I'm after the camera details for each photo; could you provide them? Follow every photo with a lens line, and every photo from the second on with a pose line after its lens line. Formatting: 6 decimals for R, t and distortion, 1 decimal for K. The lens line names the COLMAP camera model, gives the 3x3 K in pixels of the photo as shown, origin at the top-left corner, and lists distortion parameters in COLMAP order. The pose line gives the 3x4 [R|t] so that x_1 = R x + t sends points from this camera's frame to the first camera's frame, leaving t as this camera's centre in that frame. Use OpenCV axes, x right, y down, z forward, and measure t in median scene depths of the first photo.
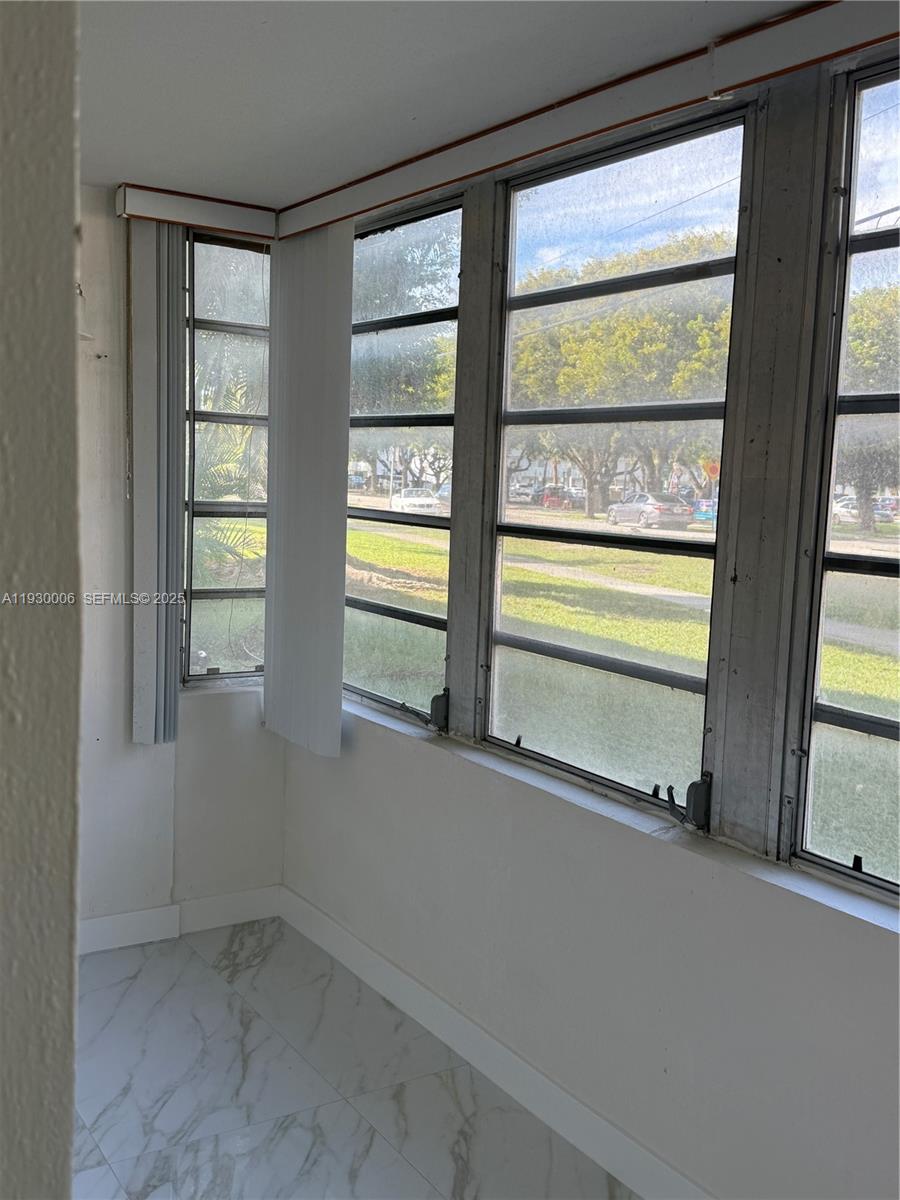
lens RADIAL K [[1188.4, 0, 447.2], [0, 1188.4, 588.7], [0, 0, 1]] dist [0.181093, -0.349970]
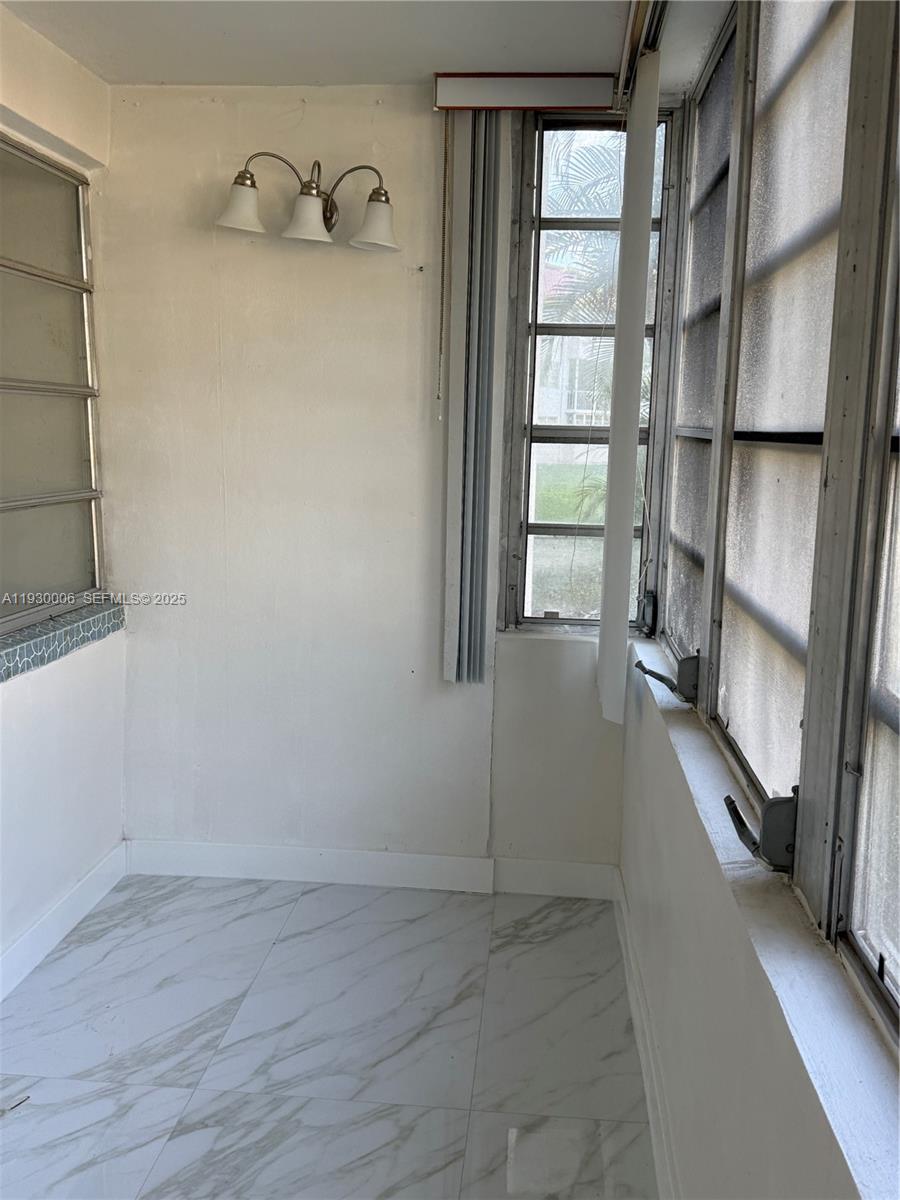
lens RADIAL K [[1187.4, 0, 450.0], [0, 1187.4, 600.0], [0, 0, 1]] dist [0.191092, -0.445339]
pose [[0.789852, 0.068208, -0.609493, 0.314474], [-0.052441, 0.997668, 0.043689, 0.024015], [0.611051, -0.002546, 0.791587, 0.259620]]
